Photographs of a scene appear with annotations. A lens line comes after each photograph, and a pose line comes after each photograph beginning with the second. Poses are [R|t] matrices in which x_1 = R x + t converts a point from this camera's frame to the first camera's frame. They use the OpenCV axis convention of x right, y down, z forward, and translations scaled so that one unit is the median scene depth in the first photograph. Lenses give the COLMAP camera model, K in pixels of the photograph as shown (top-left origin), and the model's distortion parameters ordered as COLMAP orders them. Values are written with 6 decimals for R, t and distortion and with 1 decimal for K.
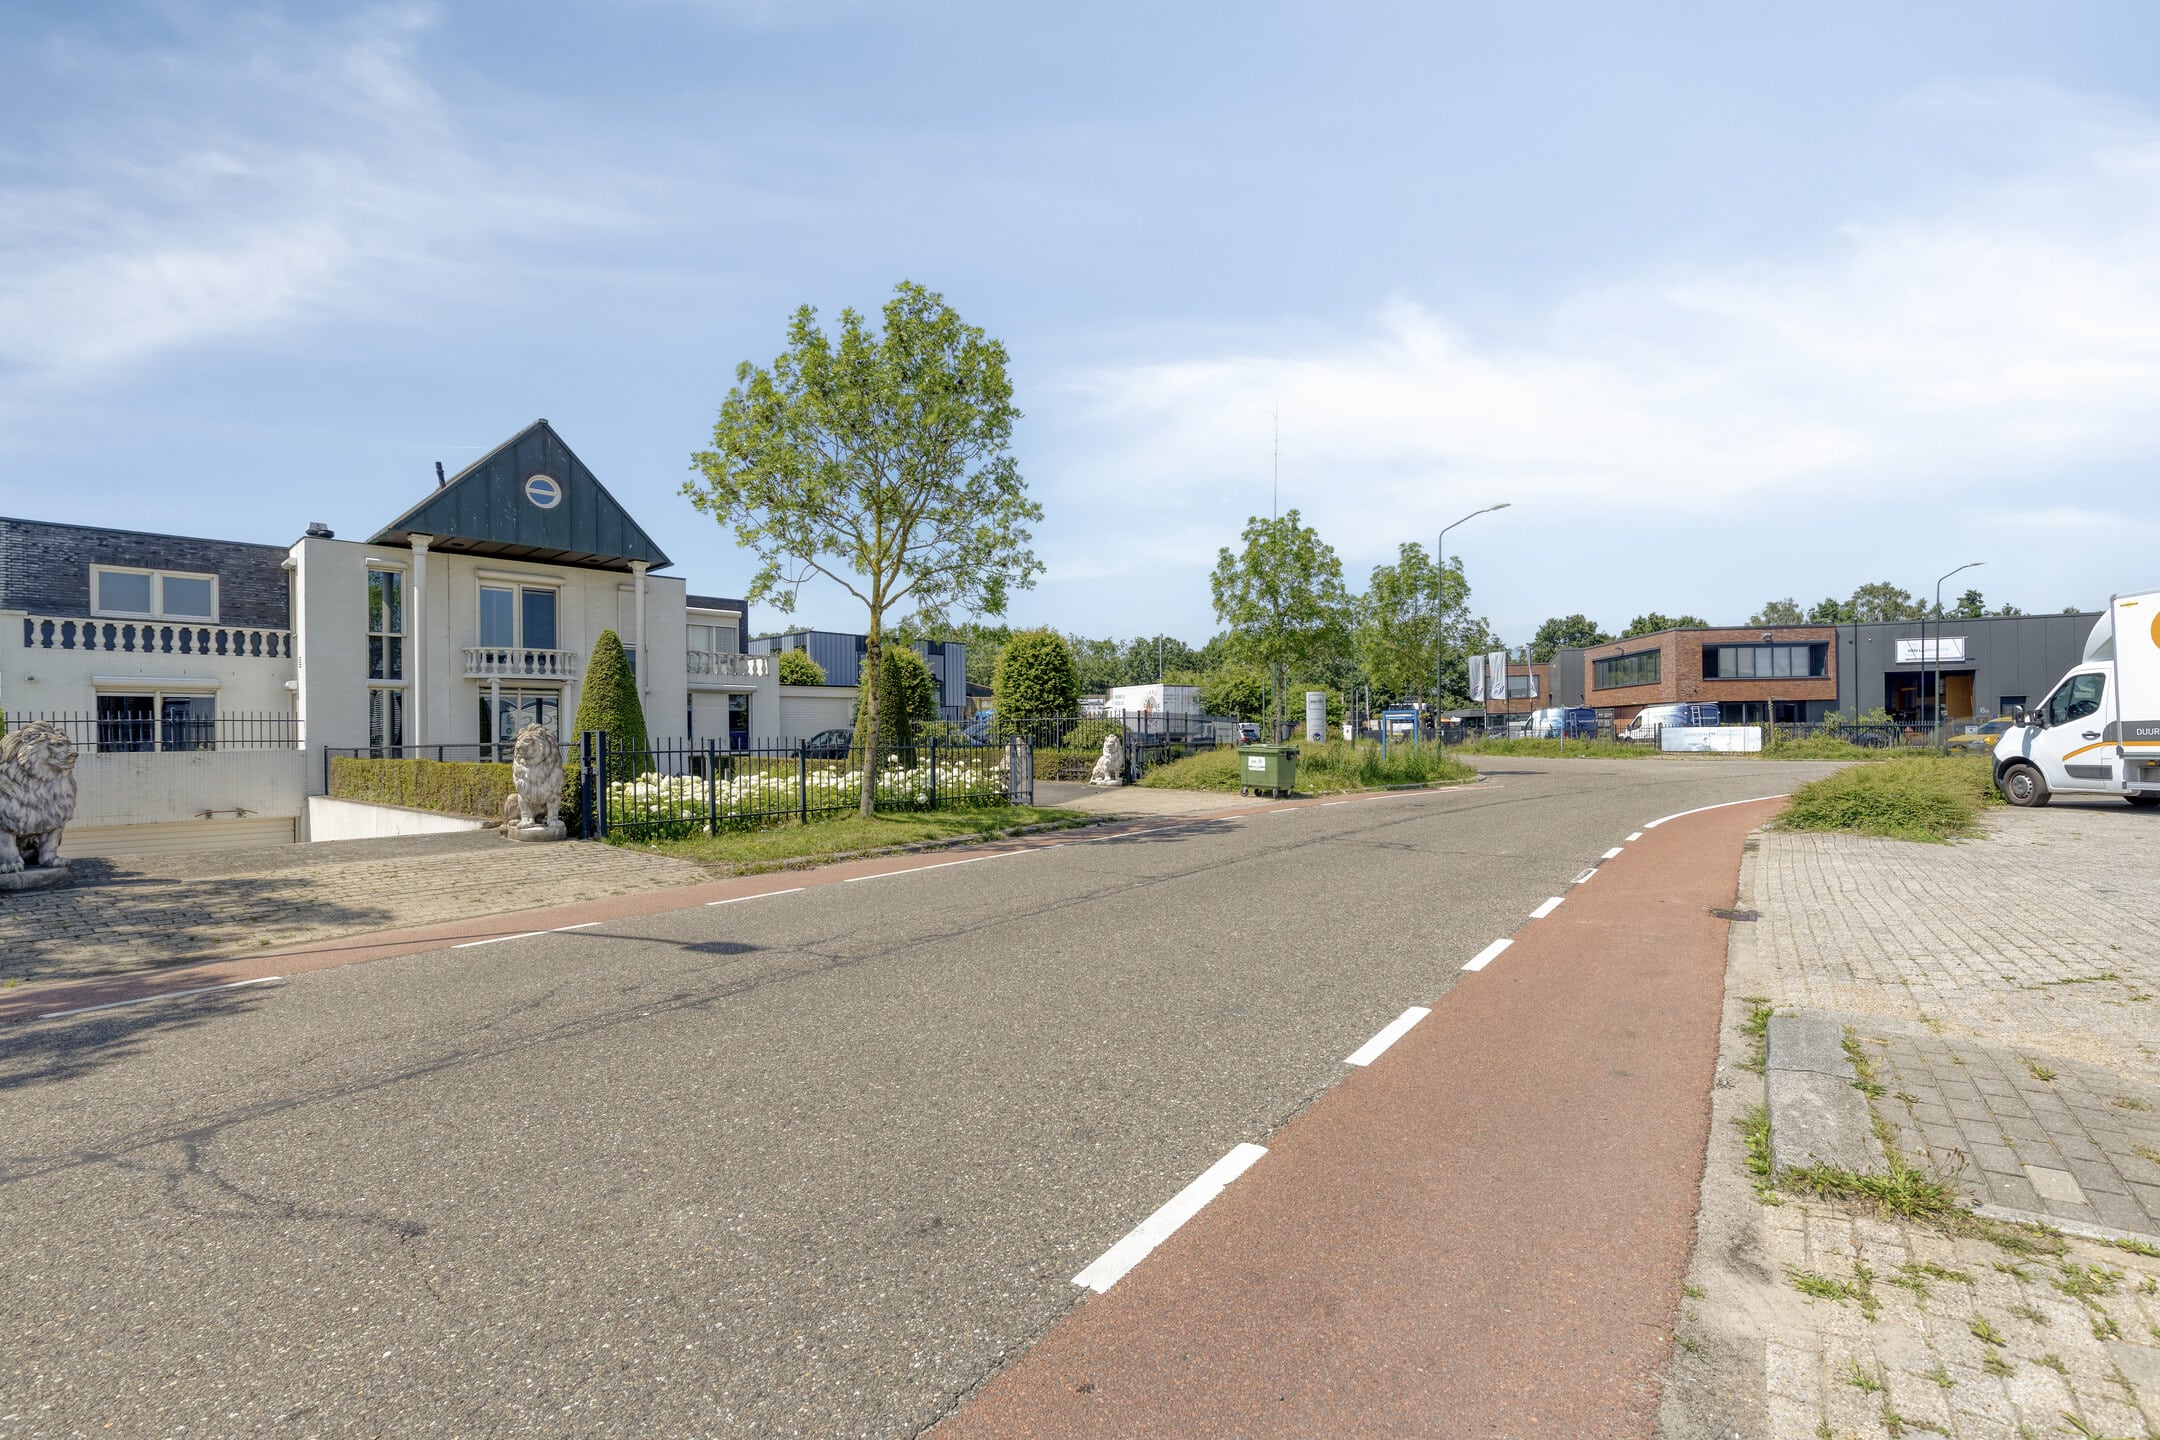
lens RADIAL K [[977.2, 0, 1085.5], [0, 977.2, 741.6], [0, 0, 1]] dist [0.004889, -0.000619]
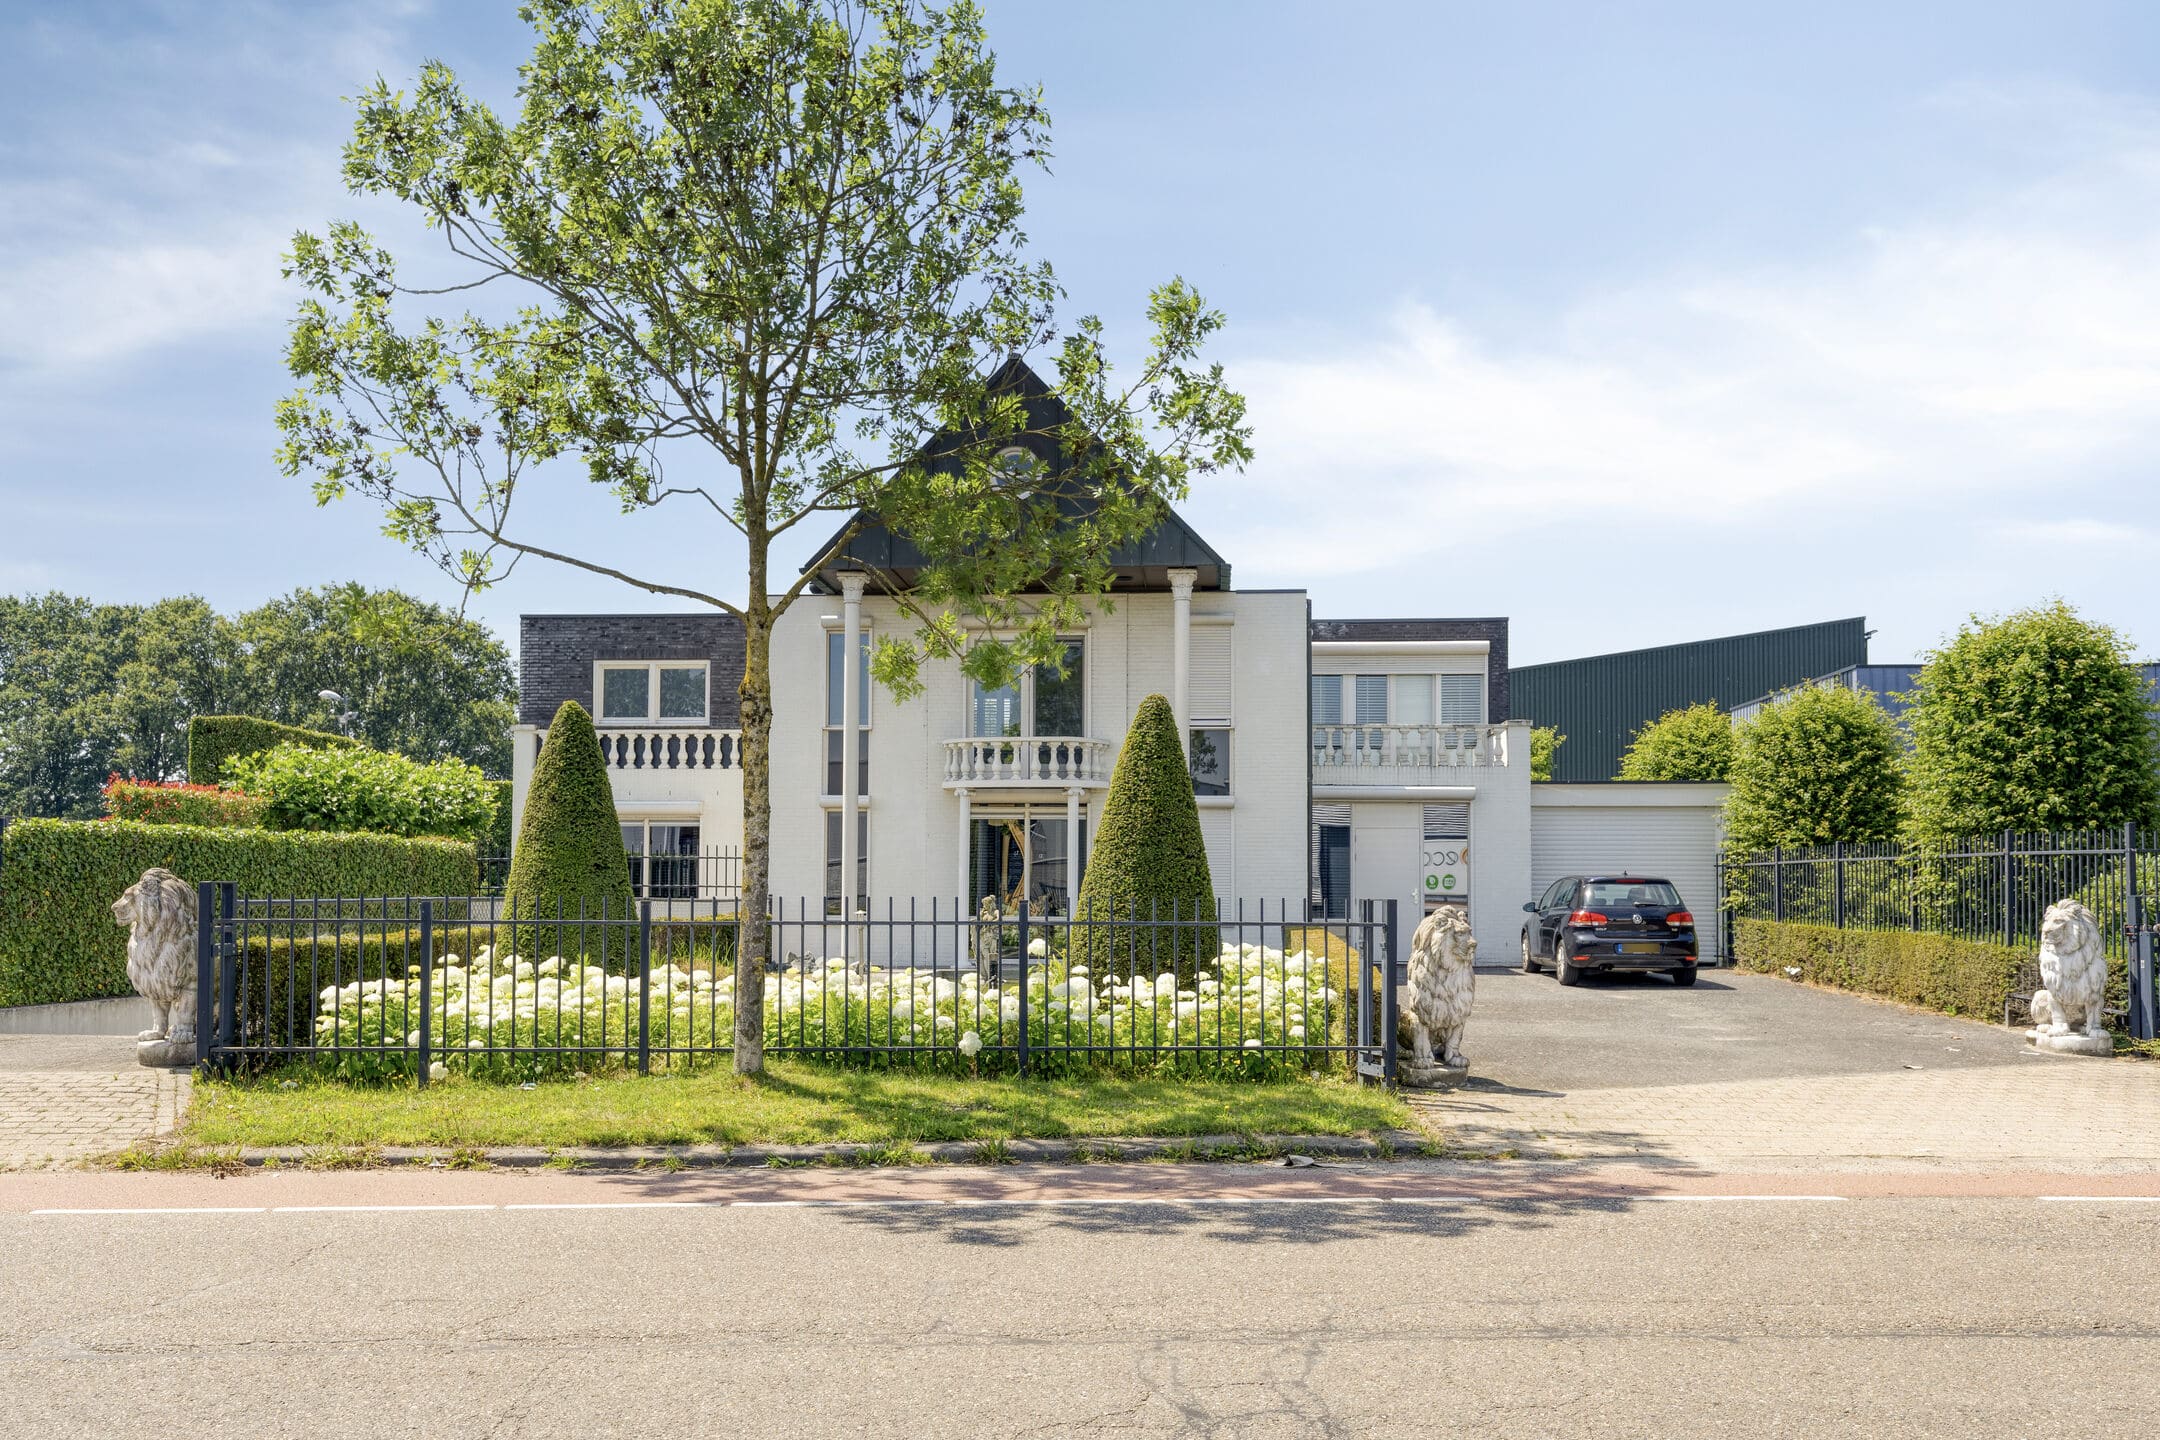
lens RADIAL K [[1744.2, 0, 1078.3], [0, 1744.2, 900.3], [0, 0, 1]] dist [0.007987, -0.002261]
pose [[0.623259, 0.021265, -0.781726, 0.324680], [-0.016128, 0.999767, 0.014337, -0.011901], [0.781849, 0.003672, 0.623457, 0.392614]]
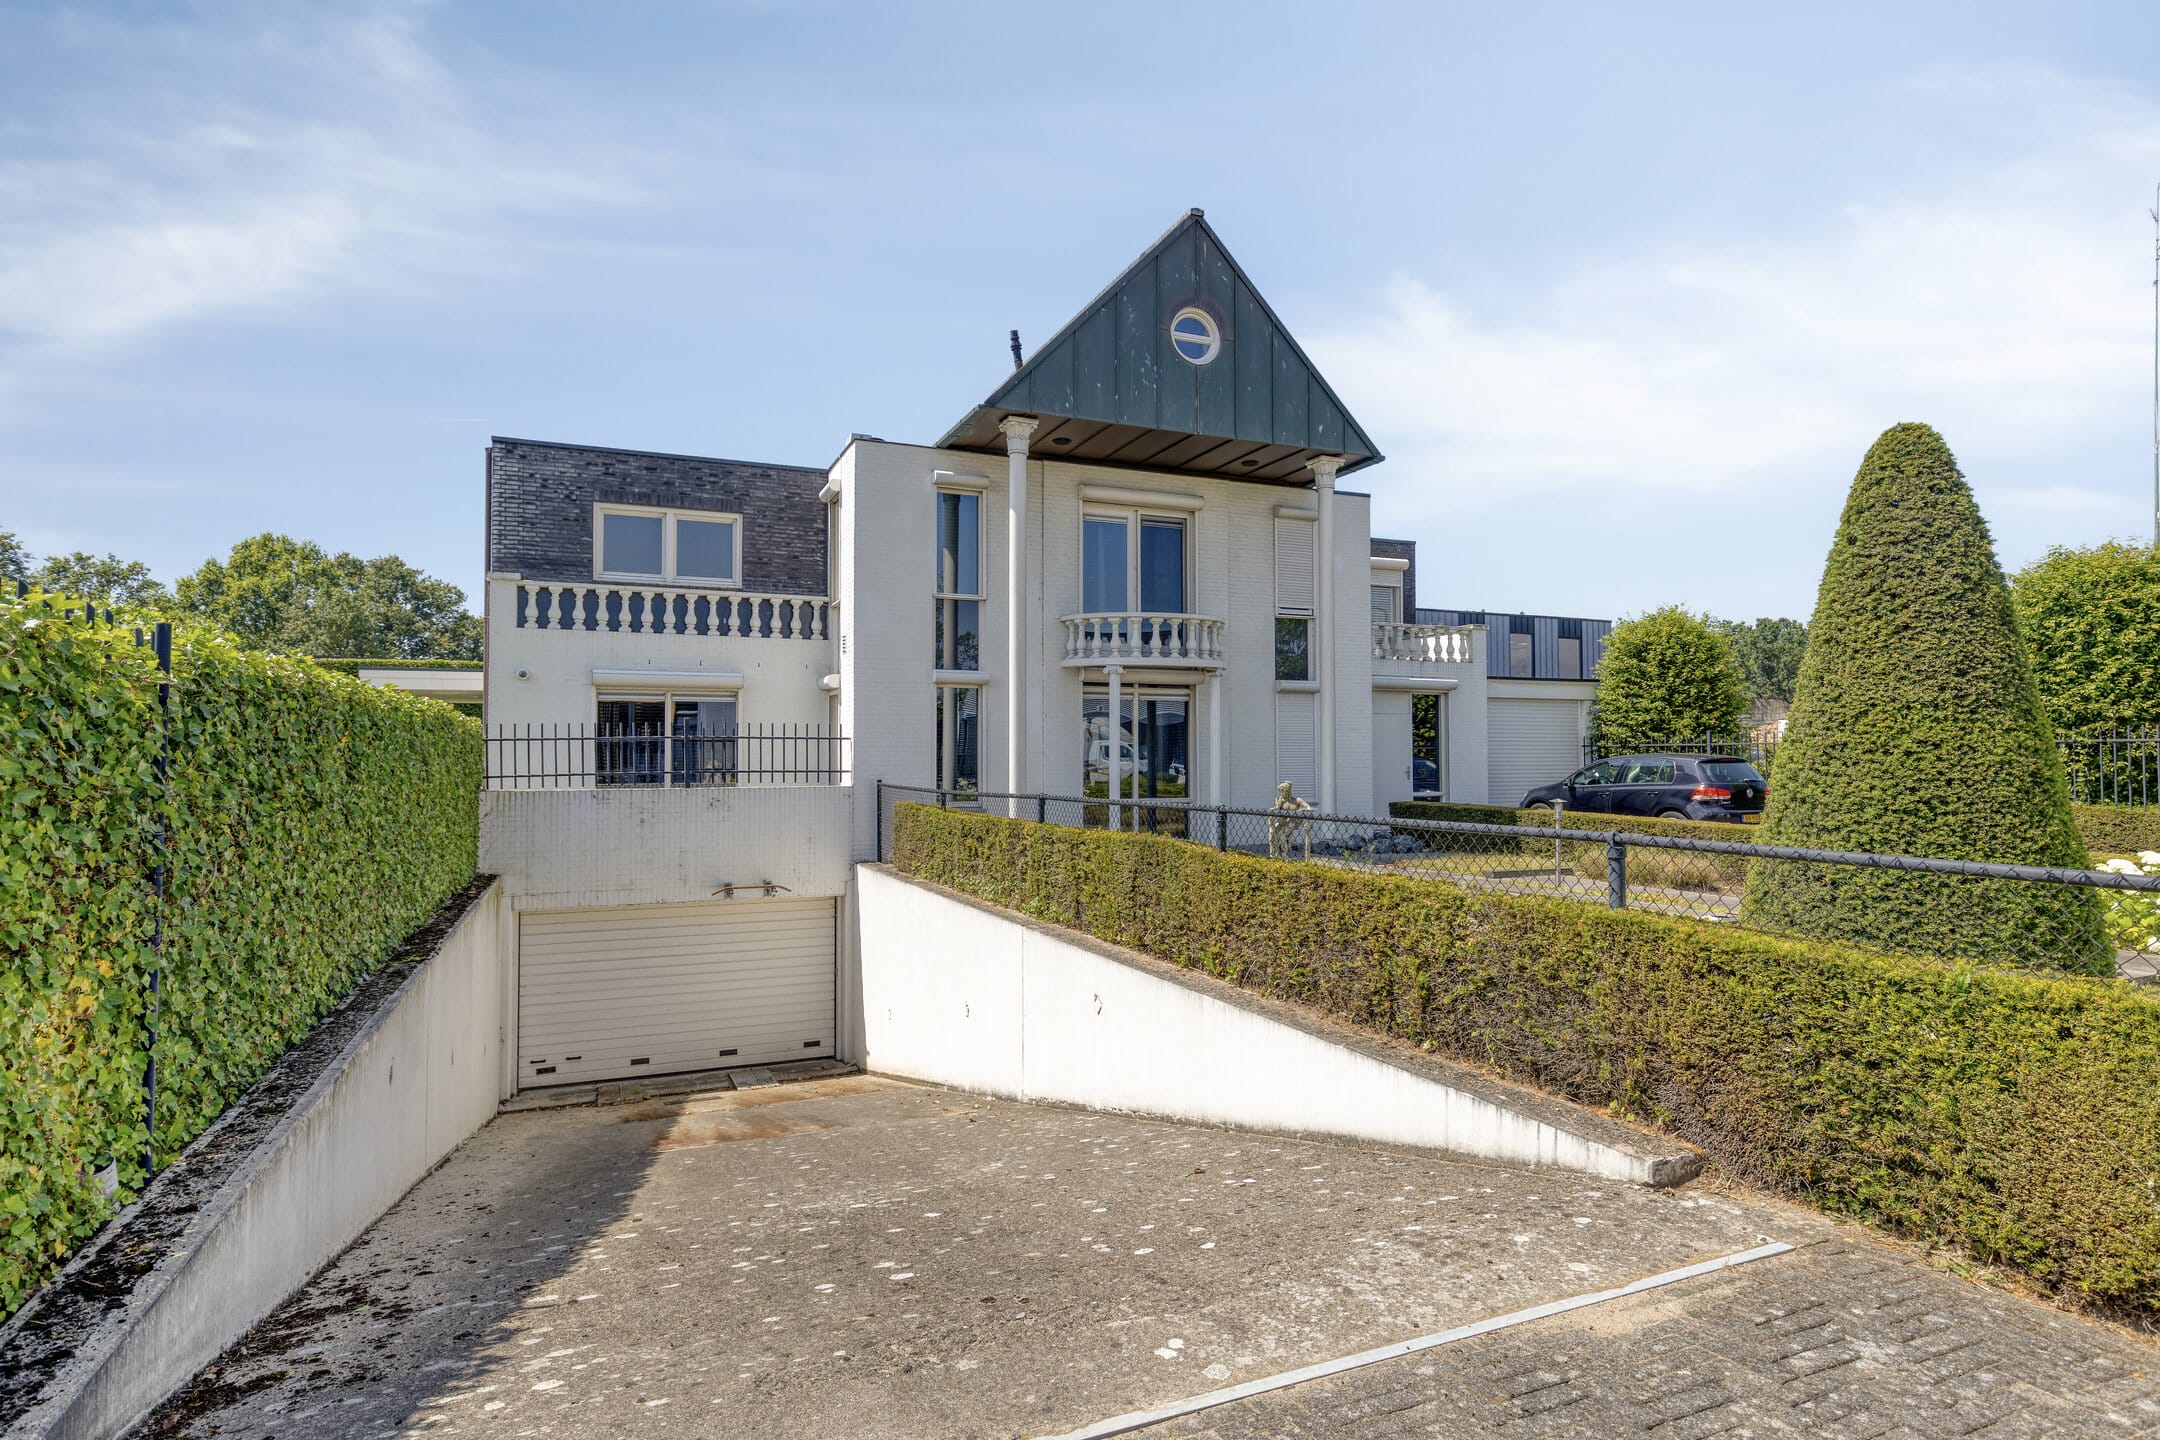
lens RADIAL K [[1131.3, 0, 1080.2], [0, 1131.3, 745.2], [0, 0, 1]] dist [-0.000899, 0.000482]
pose [[0.917006, 0.007233, -0.398808, -0.373628], [-0.011907, 0.999886, -0.009245, -0.011814], [0.398696, 0.013226, 0.916988, 0.397775]]
